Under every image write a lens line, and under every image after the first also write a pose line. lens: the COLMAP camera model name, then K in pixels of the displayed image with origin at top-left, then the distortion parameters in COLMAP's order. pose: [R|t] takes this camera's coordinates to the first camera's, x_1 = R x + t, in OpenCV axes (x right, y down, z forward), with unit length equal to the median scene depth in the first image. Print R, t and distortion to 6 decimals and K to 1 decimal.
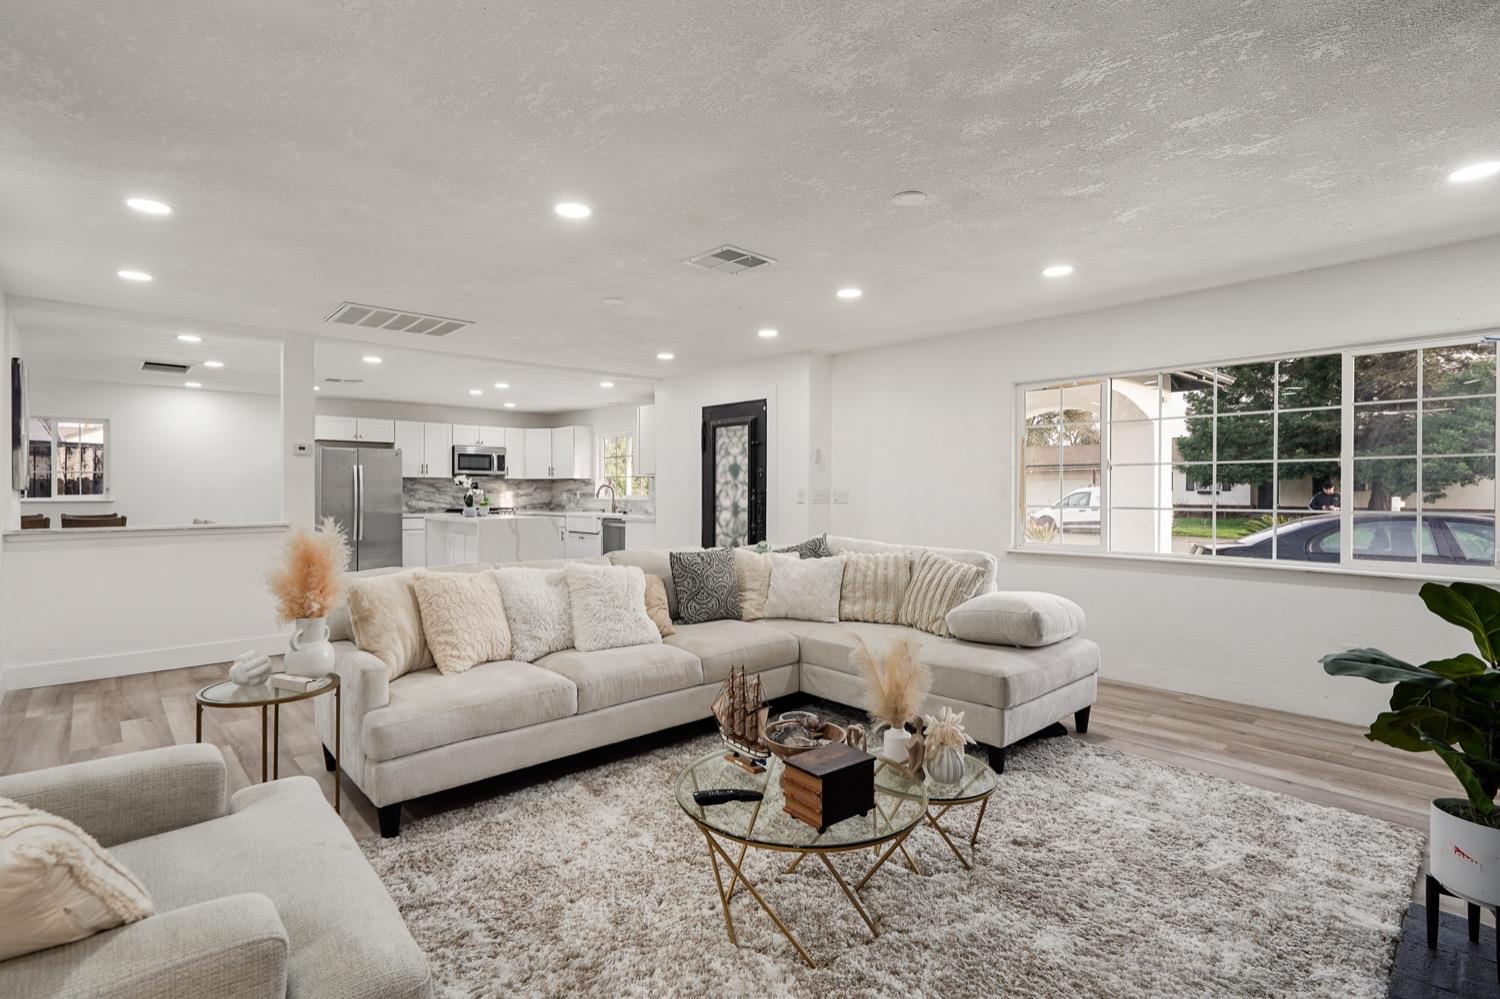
lens RADIAL K [[705.4, 0, 736.3], [0, 705.4, 492.6], [0, 0, 1]] dist [0.001678, 0.000596]
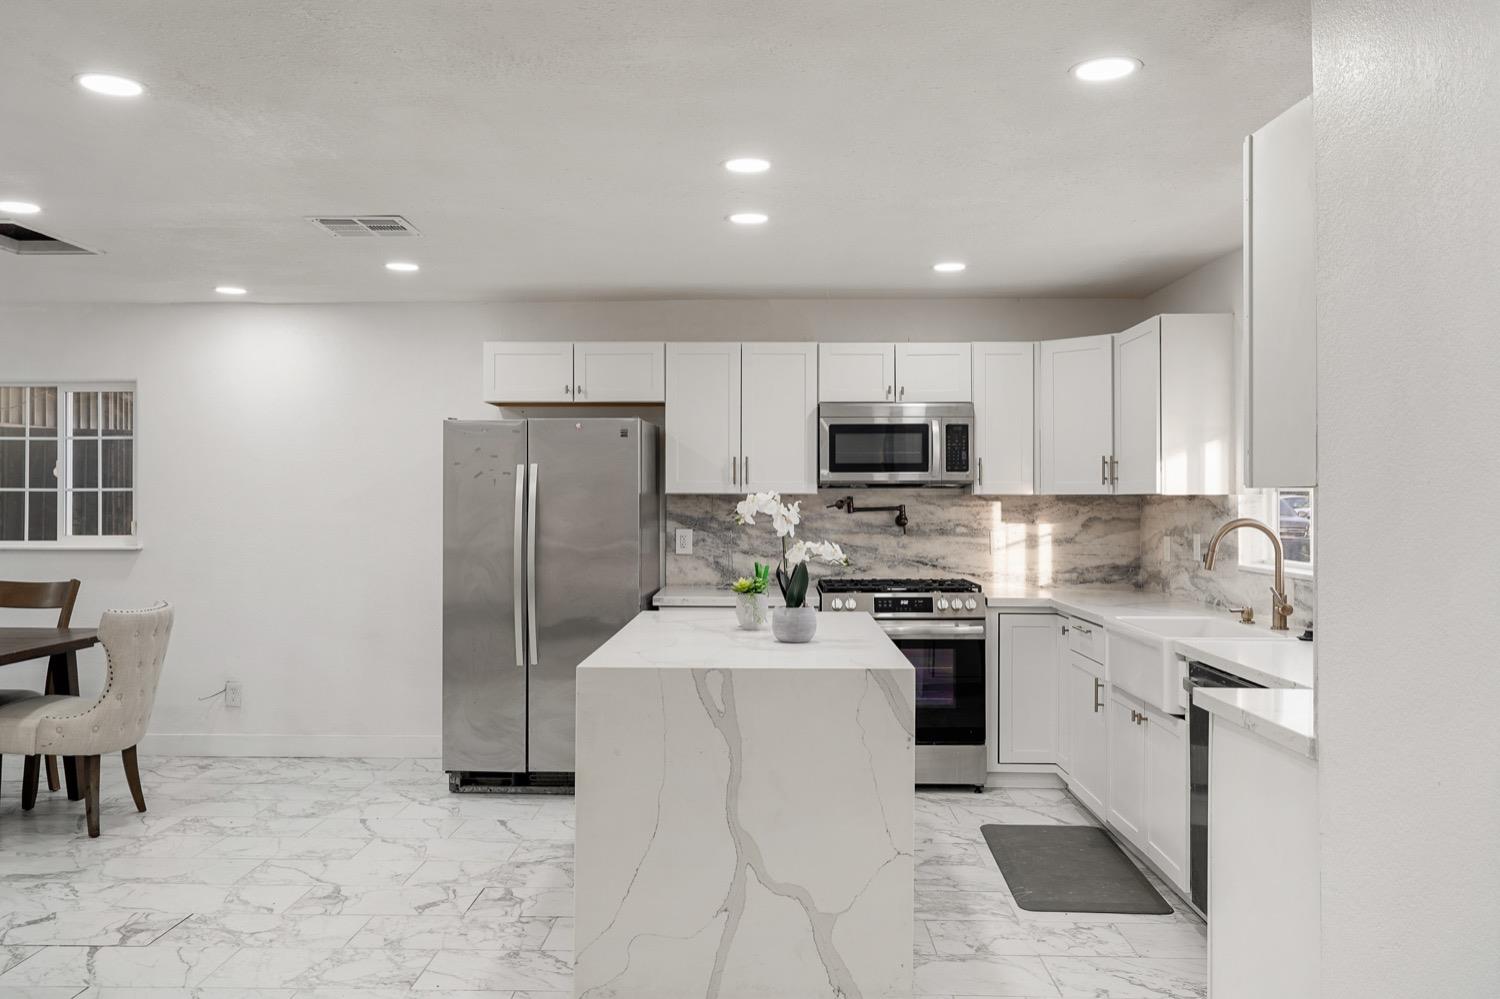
lens RADIAL K [[1227.2, 0, 747.0], [0, 1227.2, 491.2], [0, 0, 1]] dist [0.002094, -0.001365]
pose [[0.725892, -0.002821, -0.687803, -0.005856], [-0.002336, 0.999976, -0.006567, -0.020761], [0.687805, 0.006373, 0.725867, 0.606634]]
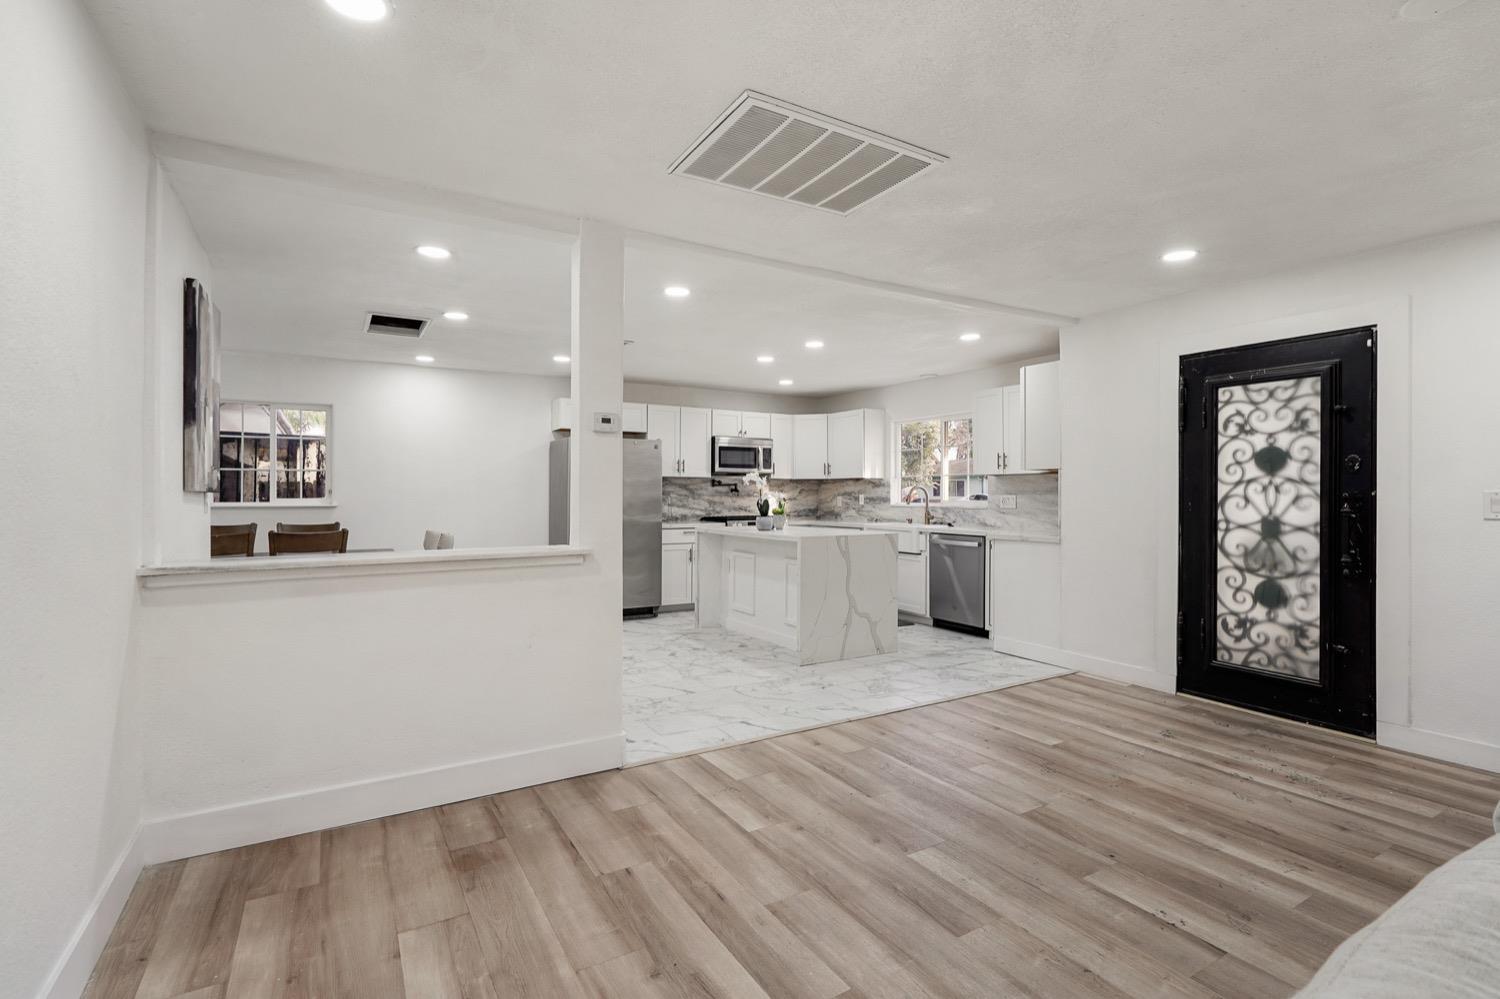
lens RADIAL K [[698.3, 0, 747.3], [0, 698.3, 493.3], [0, 0, 1]] dist [-0.001600, 0.000065]
pose [[0.979617, 0.001554, -0.200867, -0.238522], [-0.002240, 0.999992, -0.003186, -0.001140], [0.200861, 0.003571, 0.979613, 0.285222]]
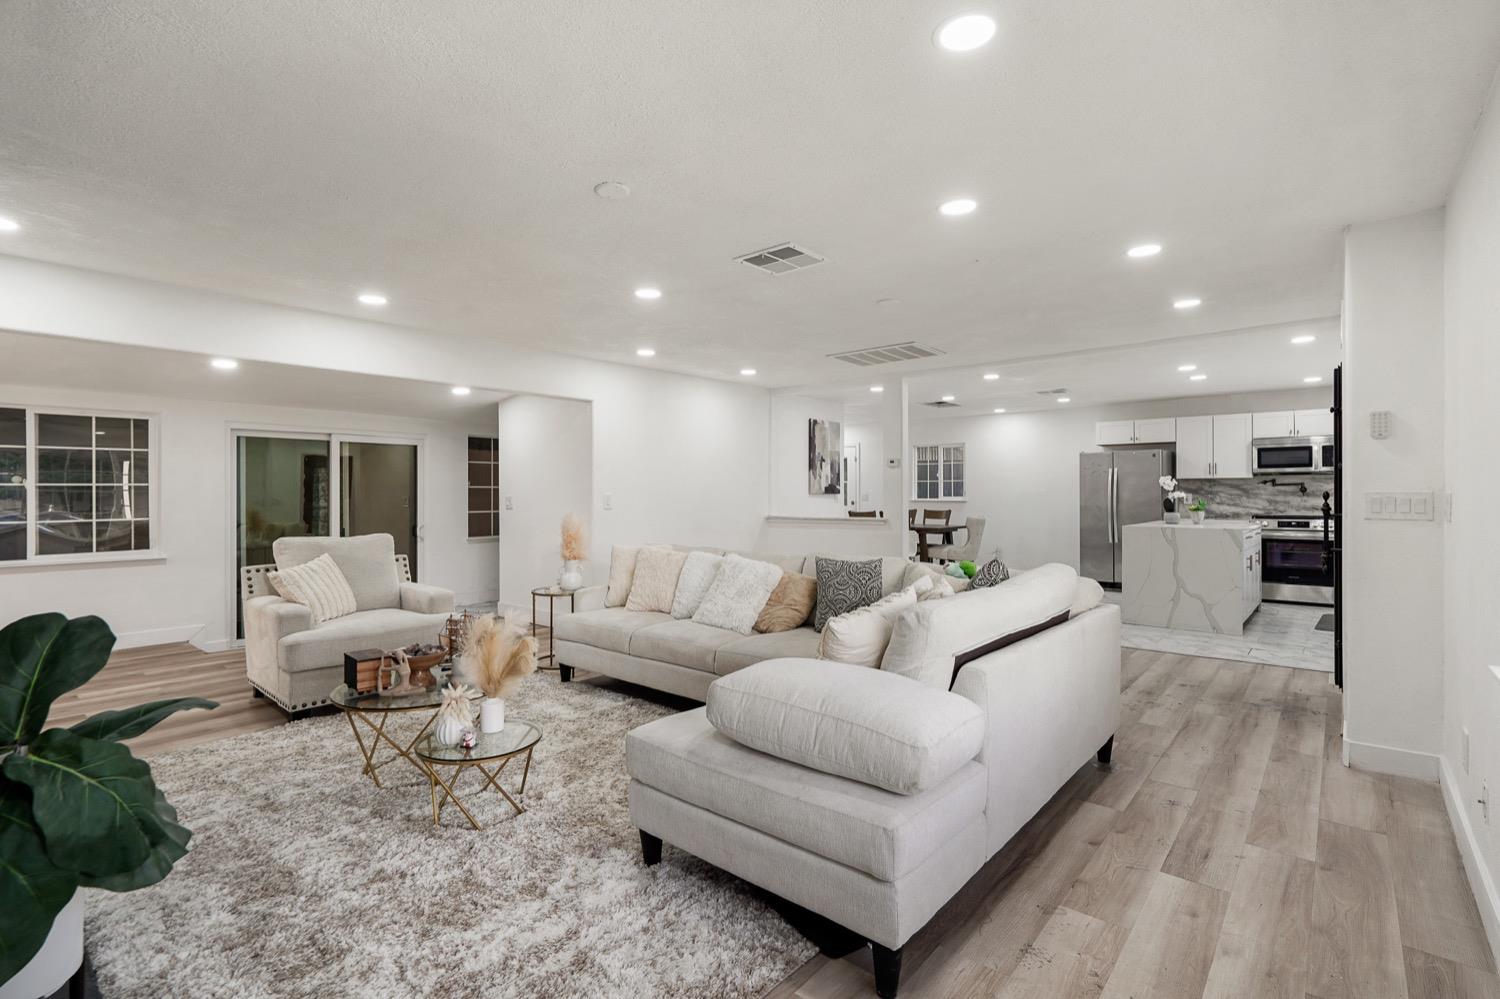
lens RADIAL K [[705.4, 0, 736.3], [0, 705.4, 492.6], [0, 0, 1]] dist [0.001678, 0.000596]
pose [[0.118637, -0.001871, -0.992936, 0.398674], [-0.000435, 0.999998, -0.001936, -0.002020], [0.992938, 0.000662, 0.118636, 0.344816]]
